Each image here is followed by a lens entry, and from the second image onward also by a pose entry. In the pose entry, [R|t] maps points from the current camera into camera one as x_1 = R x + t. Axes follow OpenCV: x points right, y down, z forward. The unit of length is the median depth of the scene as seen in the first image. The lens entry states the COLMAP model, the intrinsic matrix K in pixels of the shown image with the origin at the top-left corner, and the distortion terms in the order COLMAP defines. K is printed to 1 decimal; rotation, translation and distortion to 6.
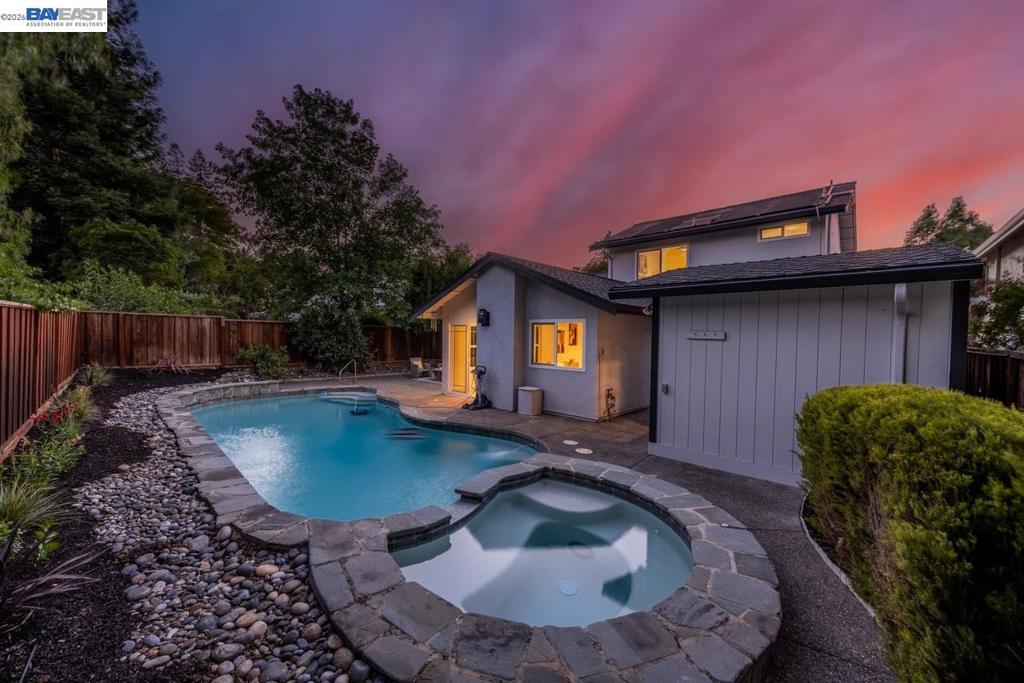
lens RADIAL K [[398.6, 0, 512.0], [0, 398.6, 341.5], [0, 0, 1]] dist [0.000971, 0.000177]
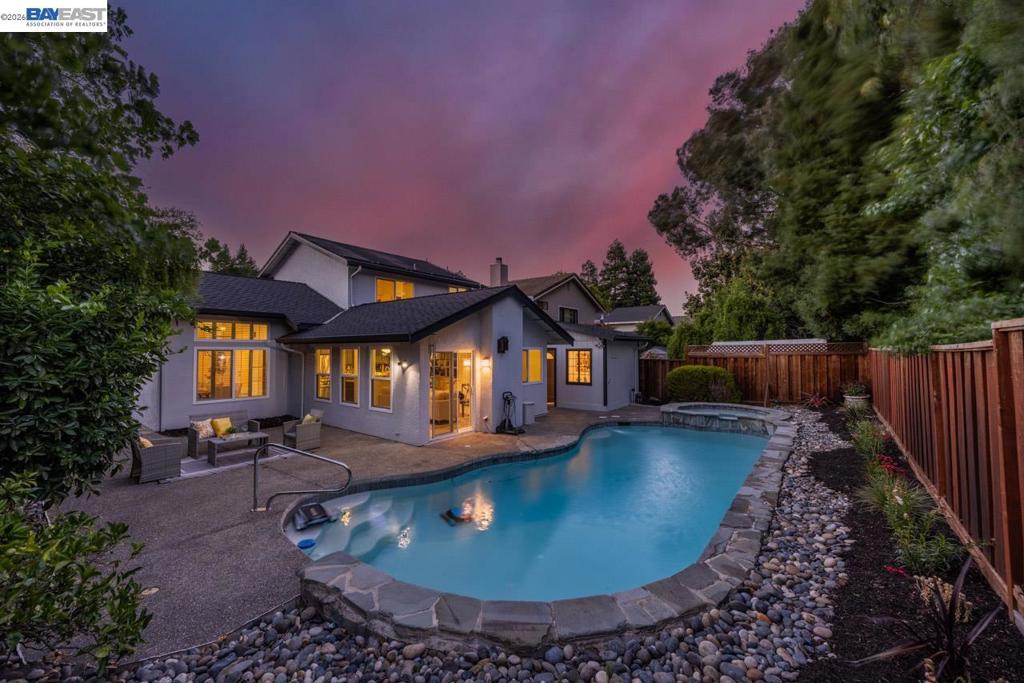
lens RADIAL K [[398.6, 0, 512.0], [0, 398.6, 341.5], [0, 0, 1]] dist [0.000971, 0.000177]
pose [[-0.120964, -0.006045, 0.992638, -0.847967], [0.037896, 0.999224, 0.010703, -0.064362], [-0.991933, 0.038912, -0.120641, 0.854233]]
